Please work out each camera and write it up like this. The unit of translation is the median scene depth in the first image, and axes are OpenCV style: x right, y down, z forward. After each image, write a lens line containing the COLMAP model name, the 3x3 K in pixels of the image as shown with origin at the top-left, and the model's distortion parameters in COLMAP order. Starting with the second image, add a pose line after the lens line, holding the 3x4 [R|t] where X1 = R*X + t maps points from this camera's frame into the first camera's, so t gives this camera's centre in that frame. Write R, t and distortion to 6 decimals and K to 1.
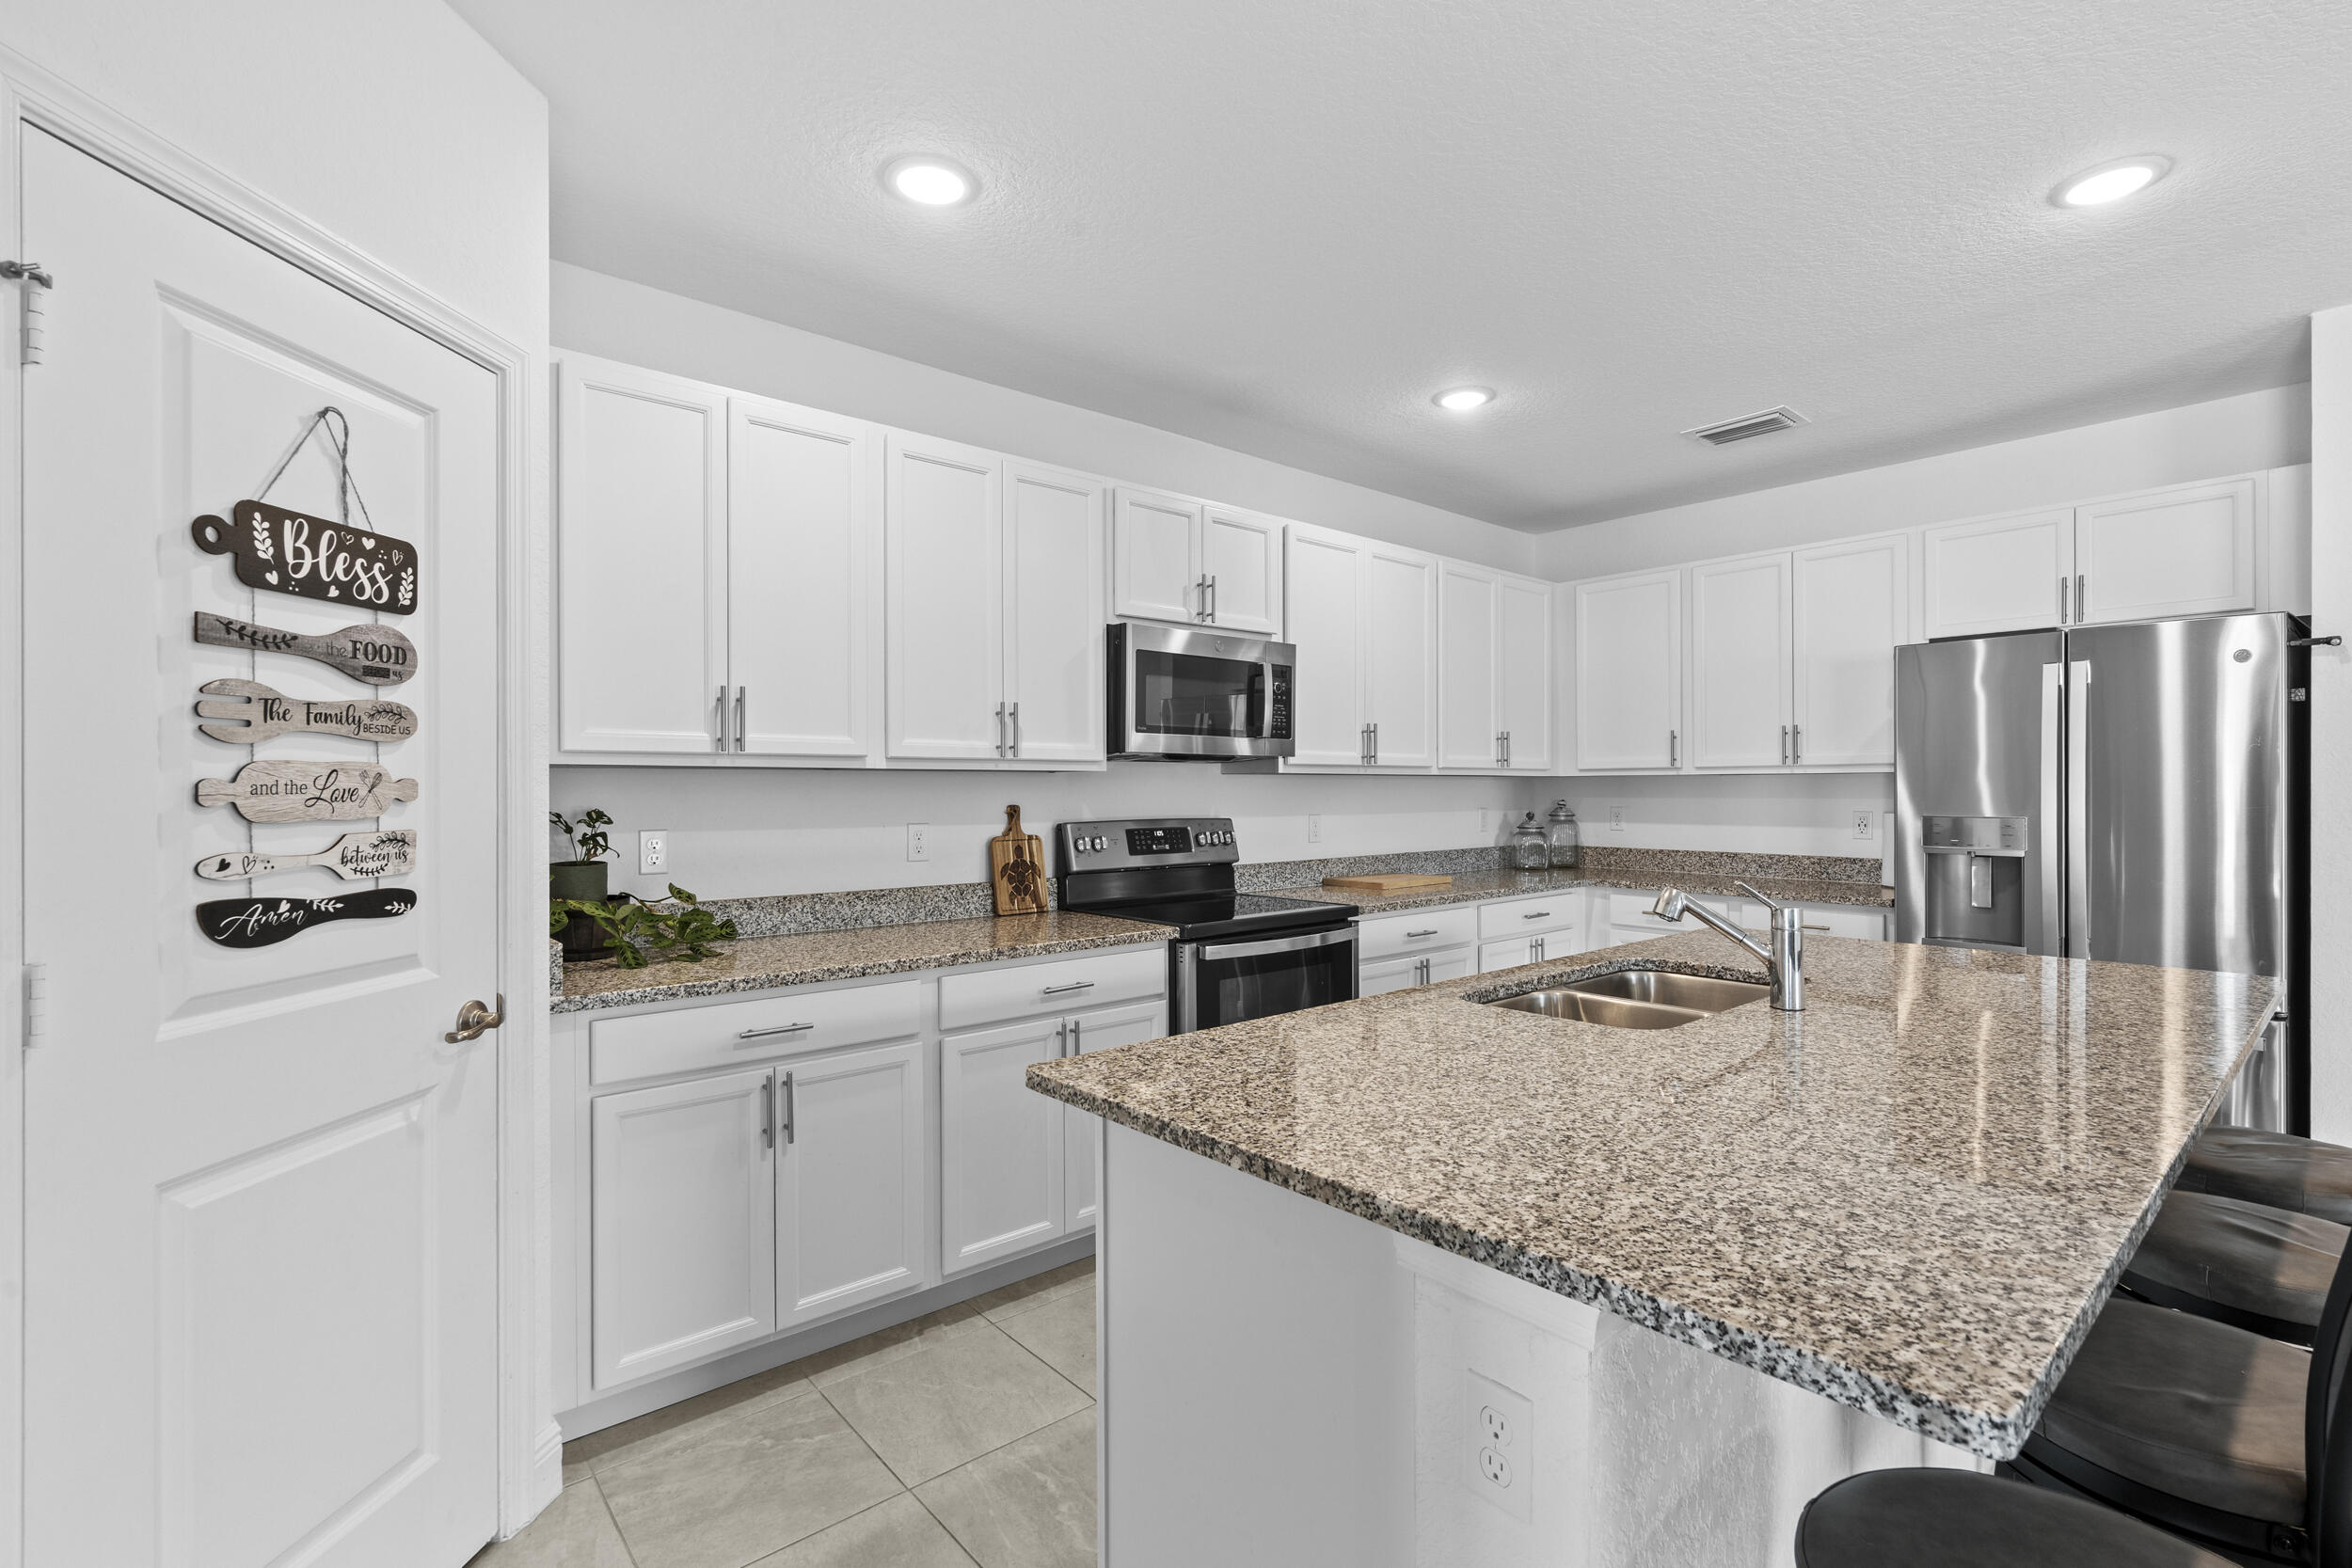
lens RADIAL K [[1061.8, 0, 1178.6], [0, 1061.8, 787.4], [0, 0, 1]] dist [0.003163, 0.000932]
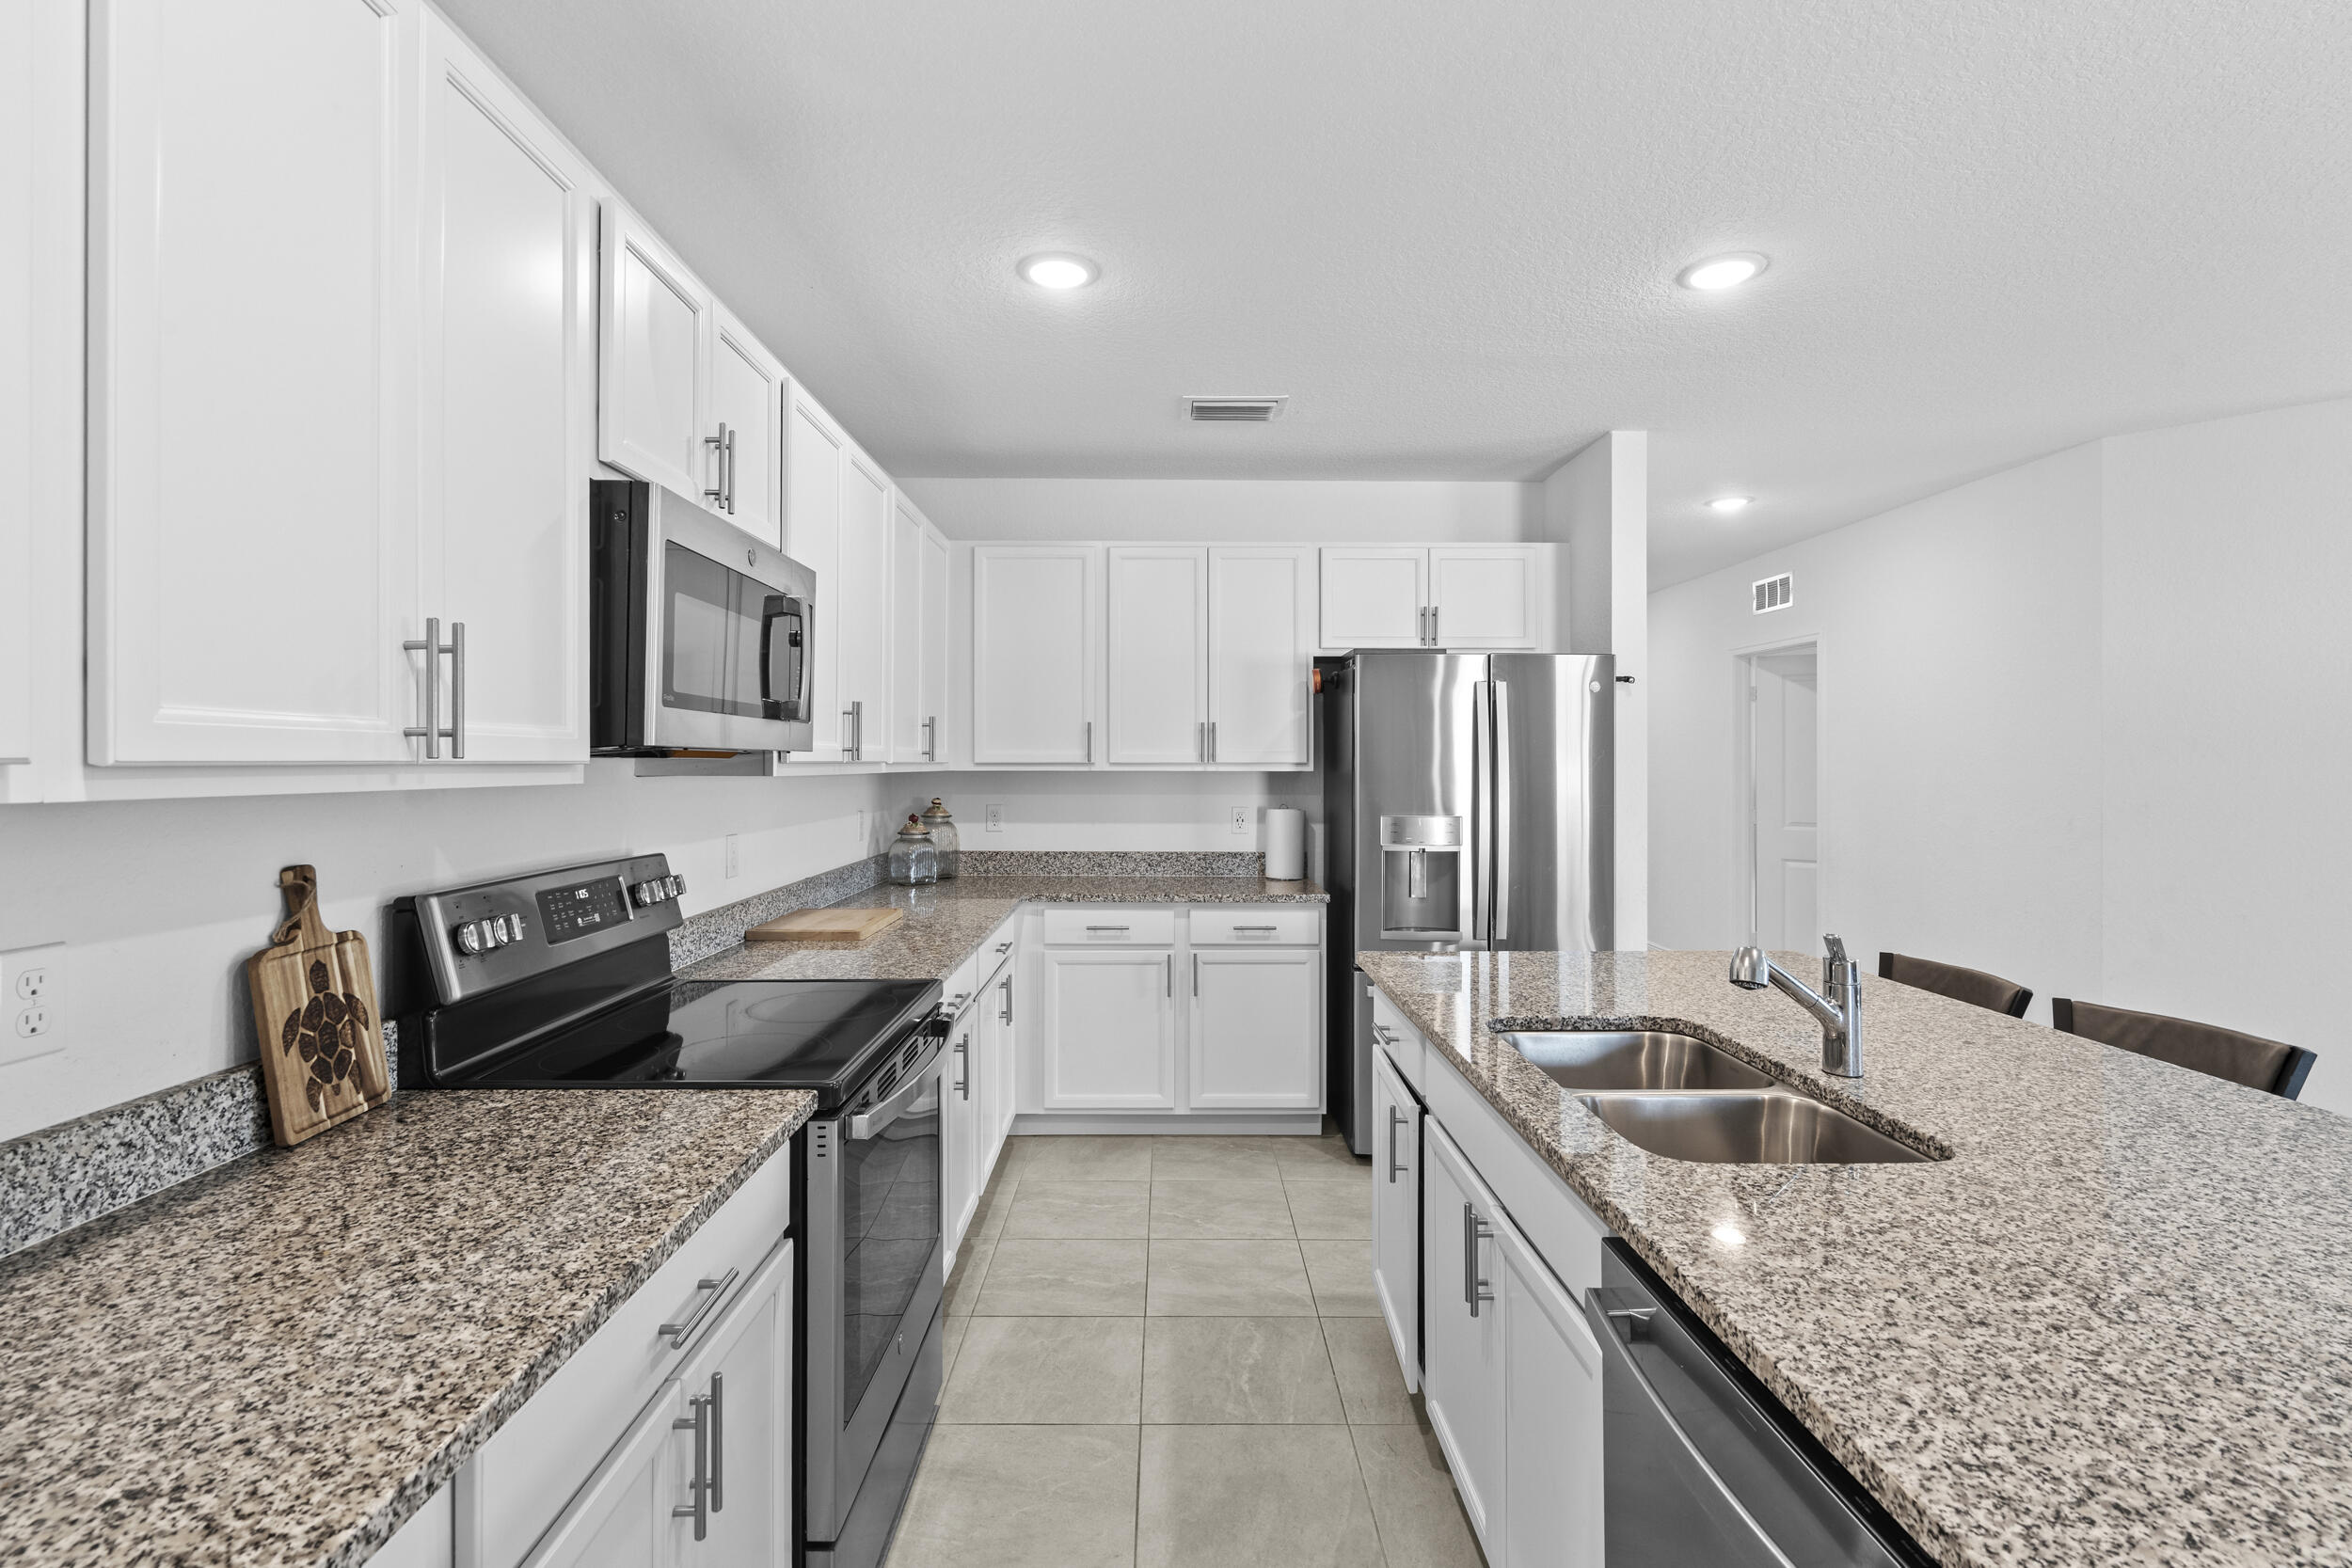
lens RADIAL K [[1073.5, 0, 1173.0], [0, 1073.5, 760.8], [0, 0, 1]] dist [-0.002306, 0.001293]
pose [[0.645419, 0.005168, 0.763811, -0.268796], [-0.004647, 0.999985, -0.002840, -0.025756], [-0.763815, -0.001716, 0.645433, 0.495290]]
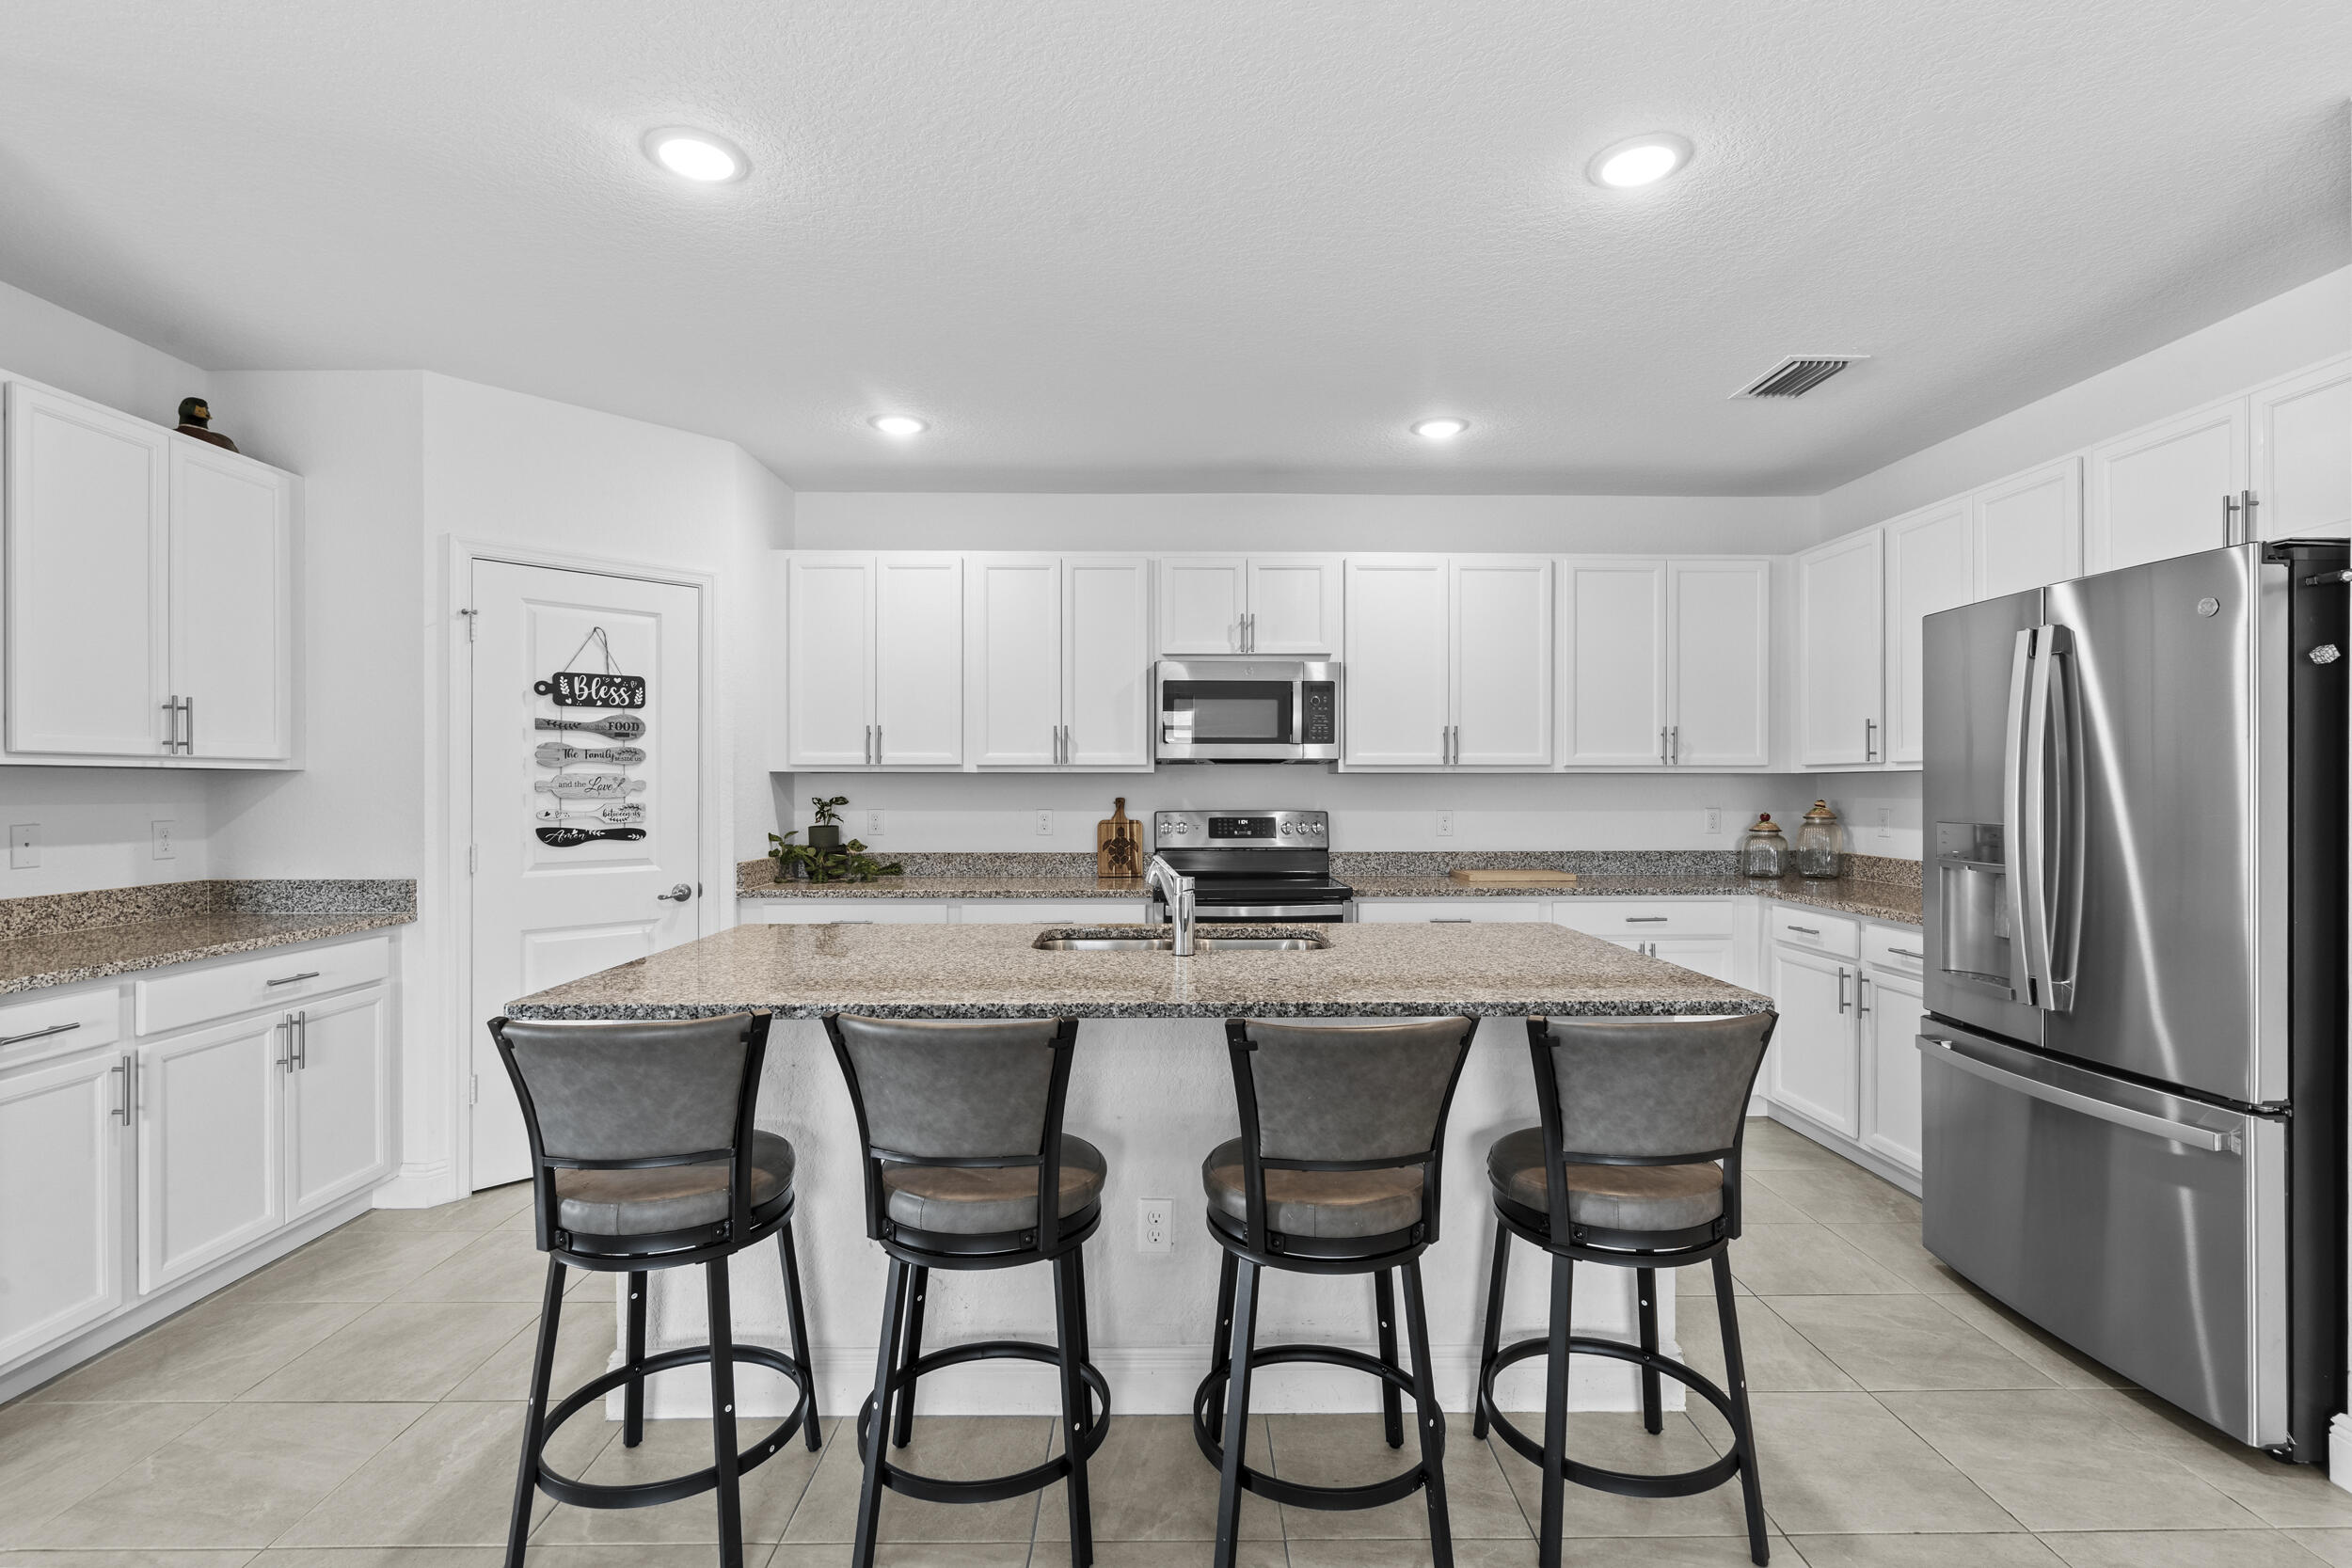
lens RADIAL K [[1071.6, 0, 1180.0], [0, 1071.6, 786.1], [0, 0, 1]] dist [-0.001481, -0.000152]
pose [[0.769759, 0.002153, -0.638331, 0.827038], [-0.001354, 0.999998, 0.001741, -0.000787], [0.638333, -0.000476, 0.769760, -0.013009]]
